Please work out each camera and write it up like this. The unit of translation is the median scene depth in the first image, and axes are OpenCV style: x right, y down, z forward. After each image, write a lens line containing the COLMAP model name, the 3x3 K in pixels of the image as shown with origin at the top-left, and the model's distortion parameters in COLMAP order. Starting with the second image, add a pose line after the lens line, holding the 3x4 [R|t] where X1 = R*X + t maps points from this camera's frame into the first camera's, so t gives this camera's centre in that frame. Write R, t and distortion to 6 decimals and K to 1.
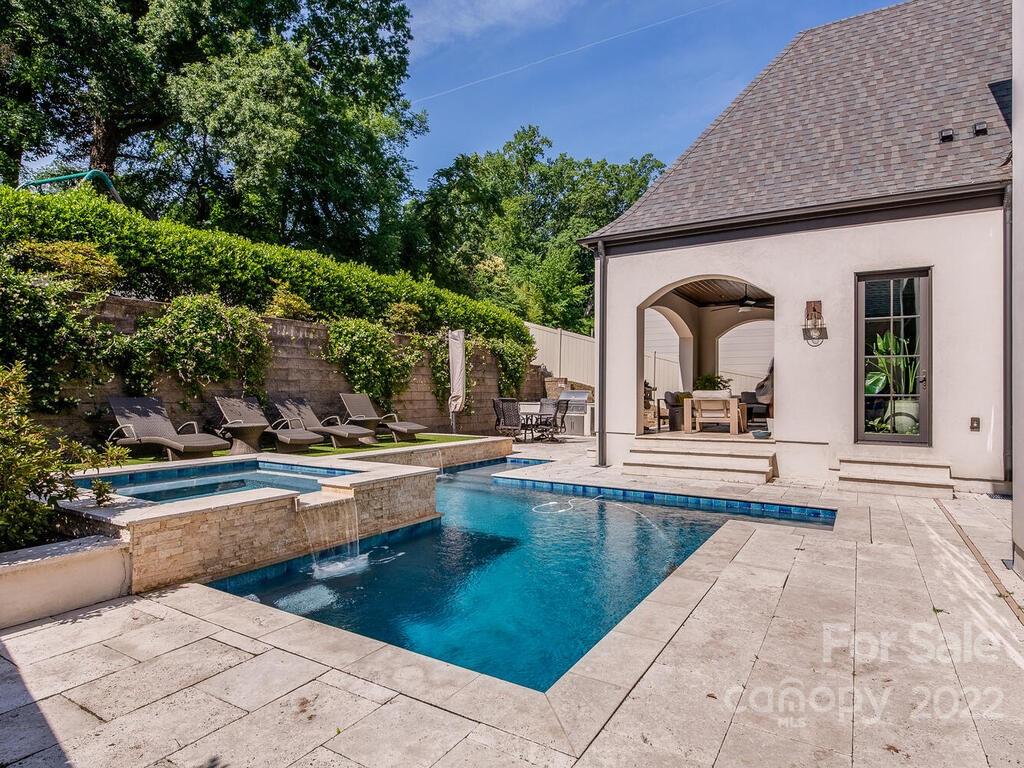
lens RADIAL K [[578.0, 0, 512.0], [0, 578.0, 384.0], [0, 0, 1]] dist [-0.004438, -0.000907]
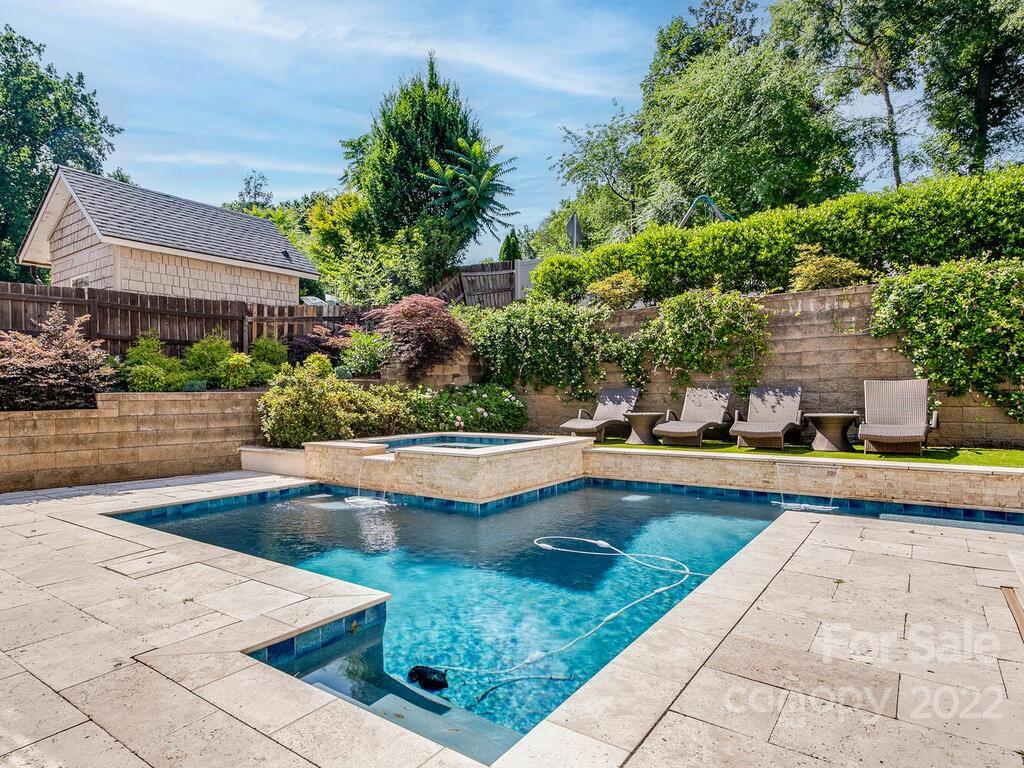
lens RADIAL K [[578.0, 0, 512.0], [0, 578.0, 384.0], [0, 0, 1]] dist [-0.004438, -0.000907]
pose [[-0.069457, -0.031314, -0.997093, 0.448897], [0.019209, 0.999280, -0.032721, 0.037543], [0.997400, -0.021426, -0.068806, 0.632152]]
